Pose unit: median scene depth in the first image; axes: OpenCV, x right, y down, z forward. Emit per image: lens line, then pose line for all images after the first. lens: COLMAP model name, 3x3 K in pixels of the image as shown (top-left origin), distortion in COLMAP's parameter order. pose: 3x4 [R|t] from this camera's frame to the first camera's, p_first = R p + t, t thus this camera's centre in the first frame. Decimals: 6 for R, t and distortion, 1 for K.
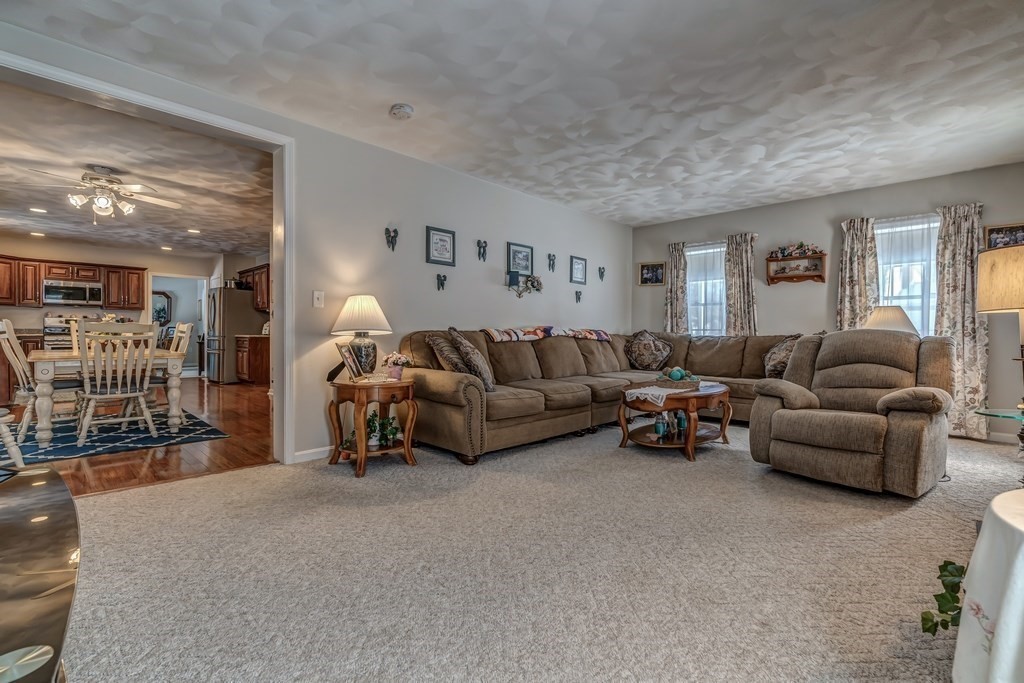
lens RADIAL K [[466.0, 0, 512.4], [0, 466.0, 341.7], [0, 0, 1]] dist [-0.000315, -0.000671]
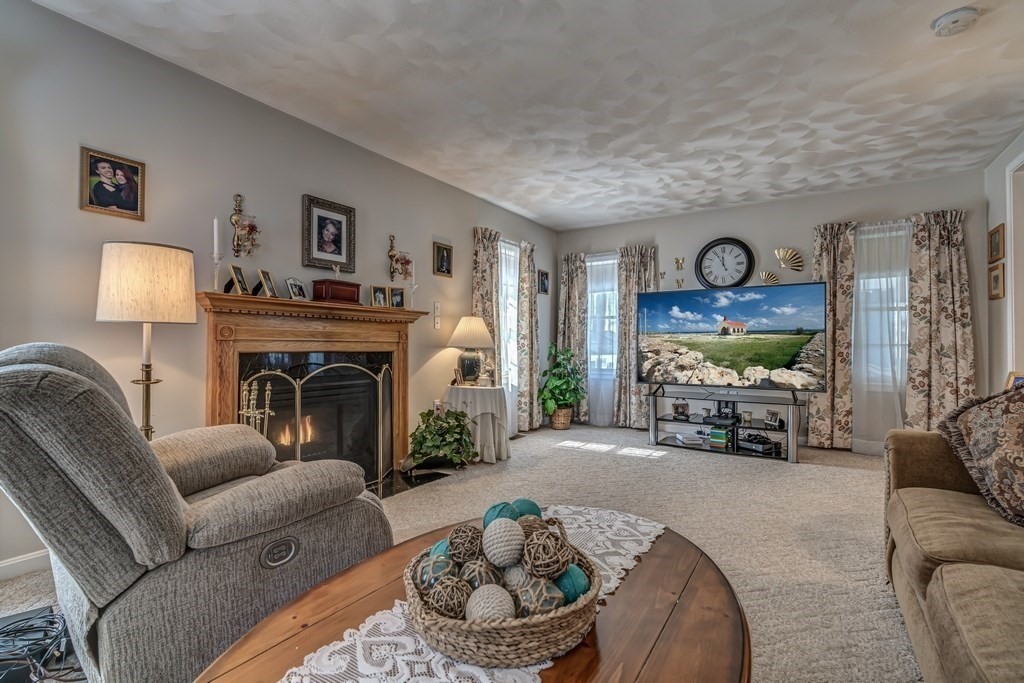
lens RADIAL K [[466.0, 0, 516.3], [0, 466.0, 339.1], [0, 0, 1]] dist [-0.000315, -0.000671]
pose [[-0.980135, -0.007716, -0.198180, 0.368010], [-0.009250, 0.999934, 0.006816, -0.031422], [0.198114, 0.008513, -0.980142, 1.144188]]
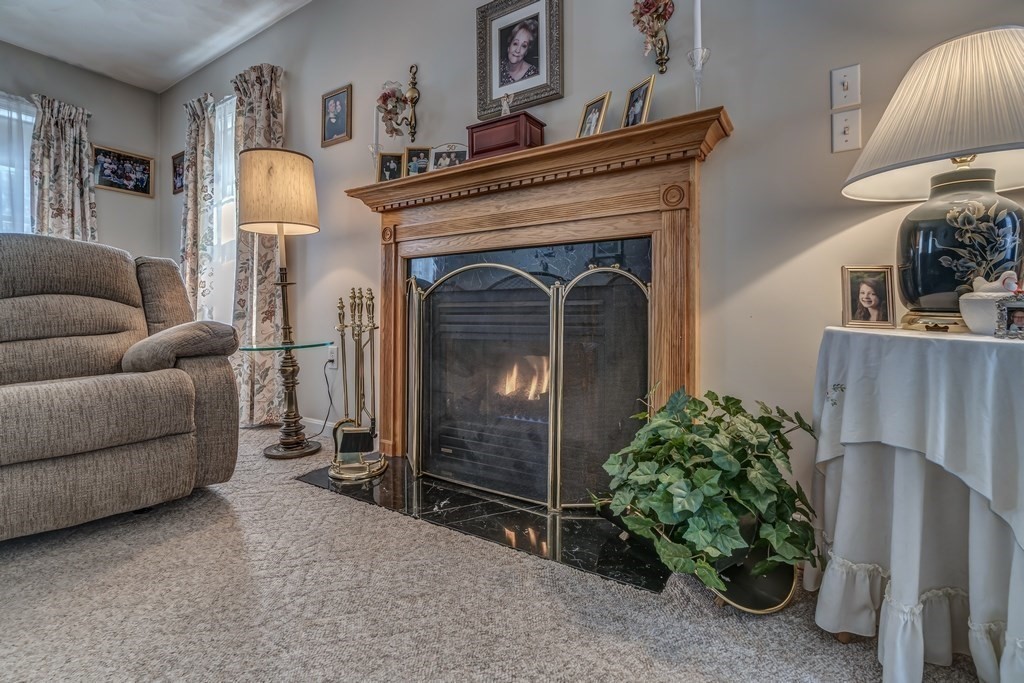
lens RADIAL K [[466.0, 0, 513.3], [0, 466.0, 318.6], [0, 0, 1]] dist [-0.000315, -0.000671]
pose [[-0.191147, -0.006614, 0.981539, 0.077745], [0.015169, 0.999838, 0.009691, 0.060634], [-0.981444, 0.016741, -0.191016, 0.437369]]
